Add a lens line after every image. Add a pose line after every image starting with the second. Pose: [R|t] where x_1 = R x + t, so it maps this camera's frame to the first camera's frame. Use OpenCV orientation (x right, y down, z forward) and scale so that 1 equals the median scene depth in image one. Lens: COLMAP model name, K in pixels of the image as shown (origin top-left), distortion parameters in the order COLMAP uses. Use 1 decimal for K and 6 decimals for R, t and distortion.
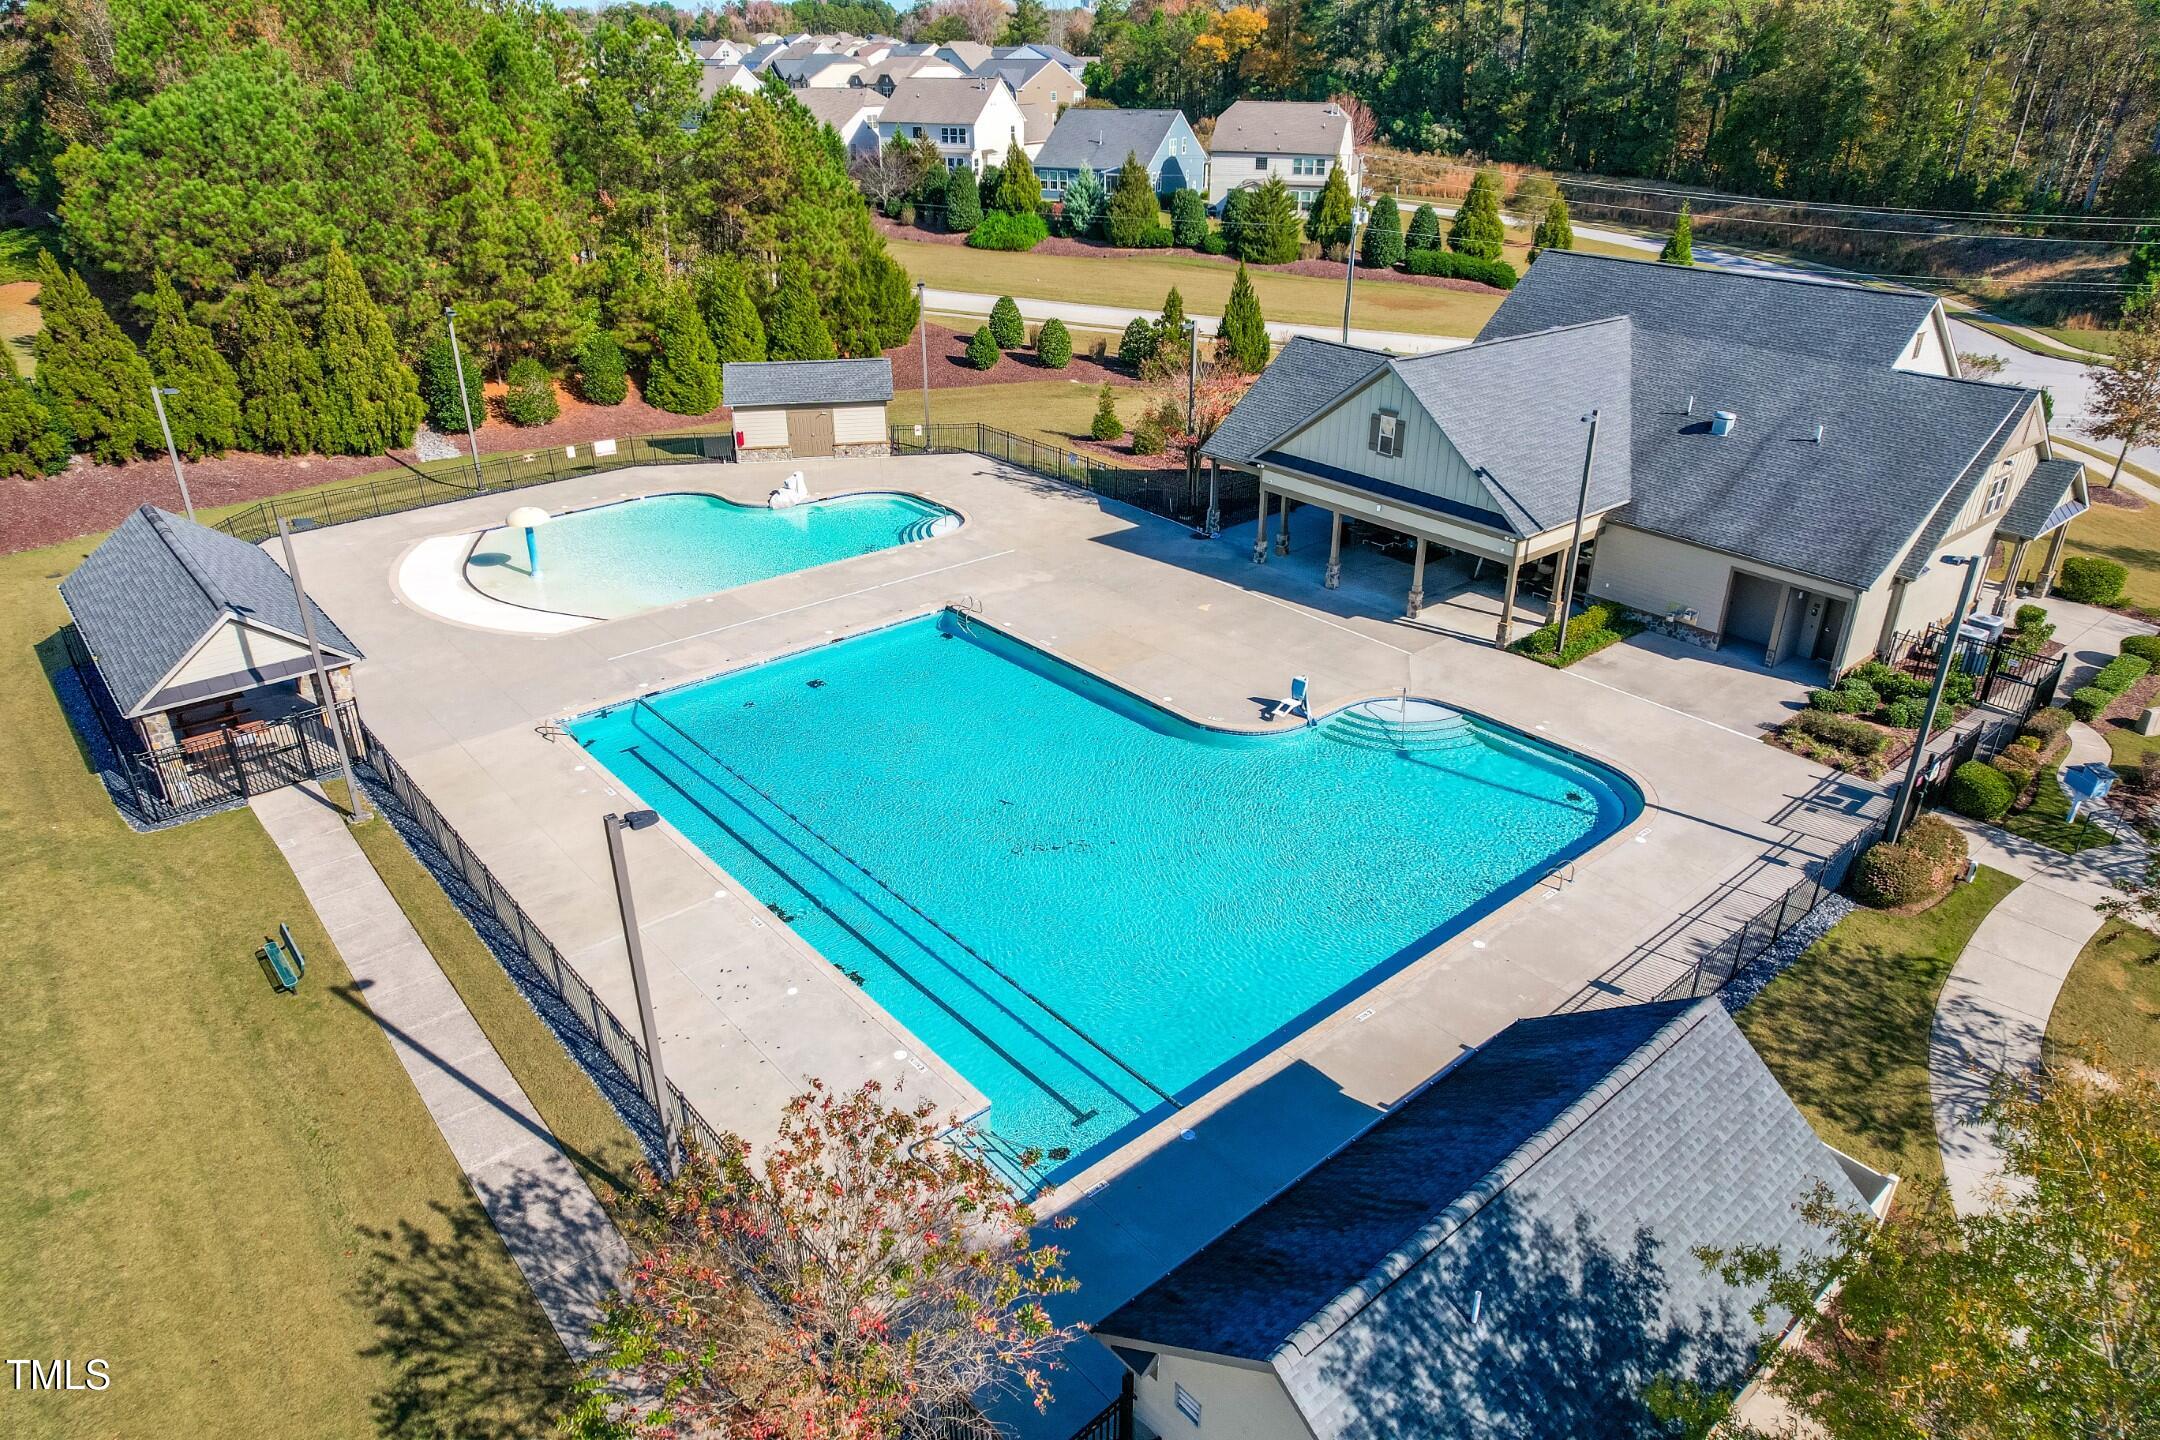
lens RADIAL K [[1347.5, 0, 1094.7], [0, 1347.5, 733.7], [0, 0, 1]] dist [-0.043832, 0.026503]
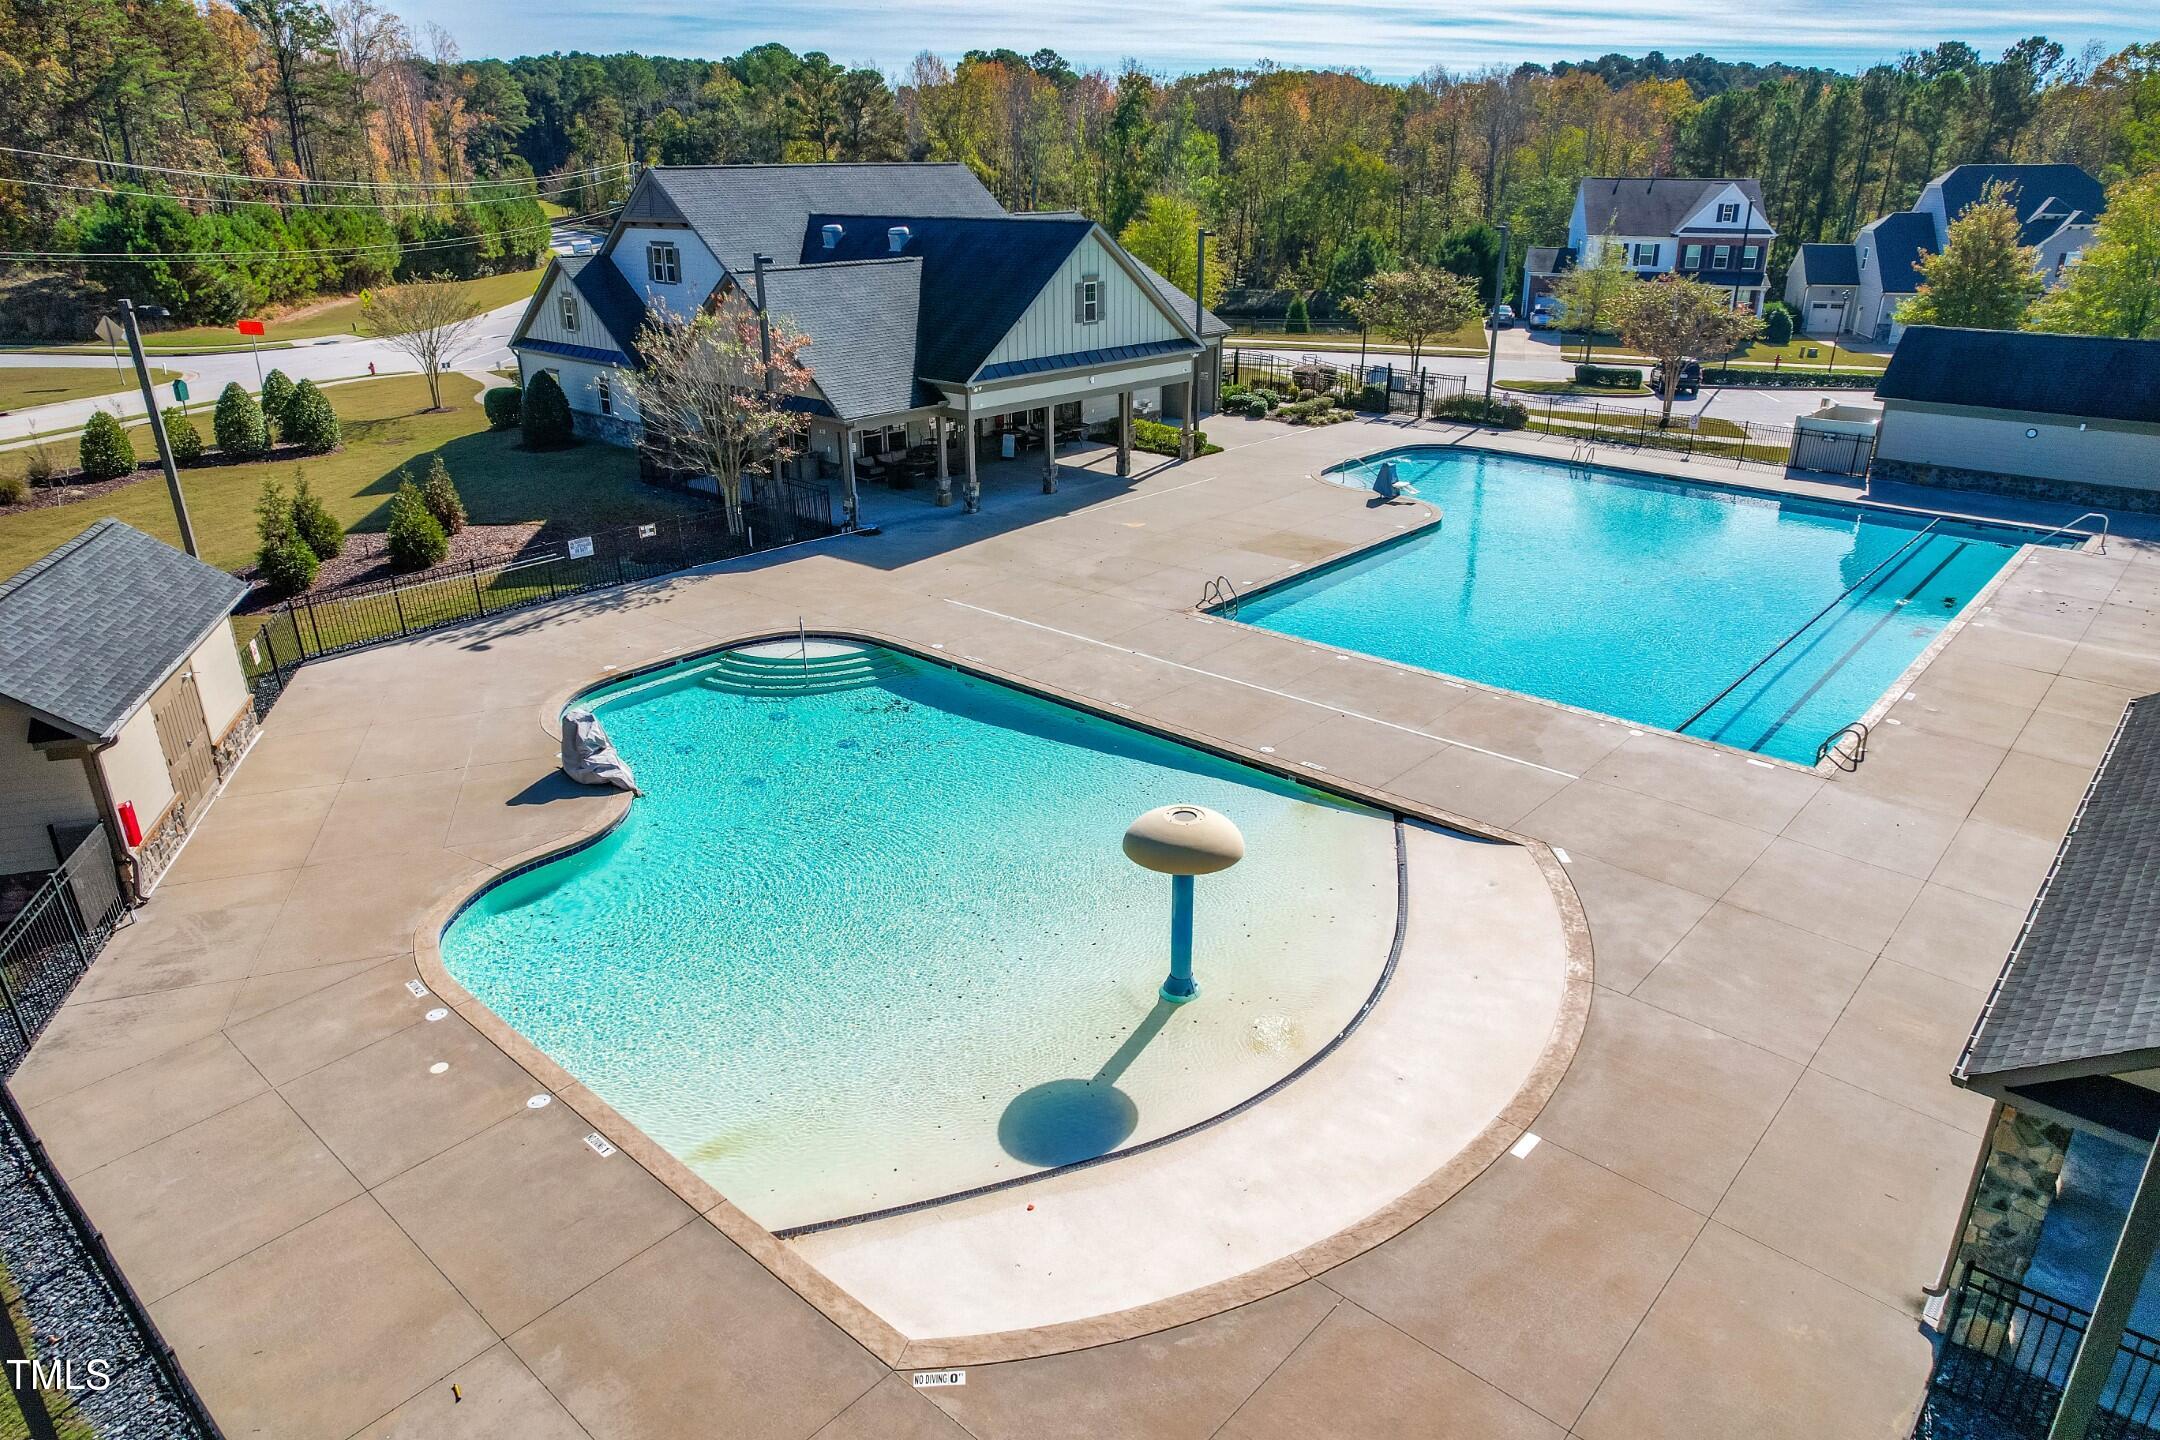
lens RADIAL K [[1362.9, 0, 1100.8], [0, 1362.9, 733.7], [0, 0, 1]] dist [-0.036424, 0.032473]
pose [[-0.133906, -0.389002, 0.911453, -0.316149], [0.446207, 0.797562, 0.405948, -0.145141], [-0.884855, 0.461056, 0.066777, 0.421768]]
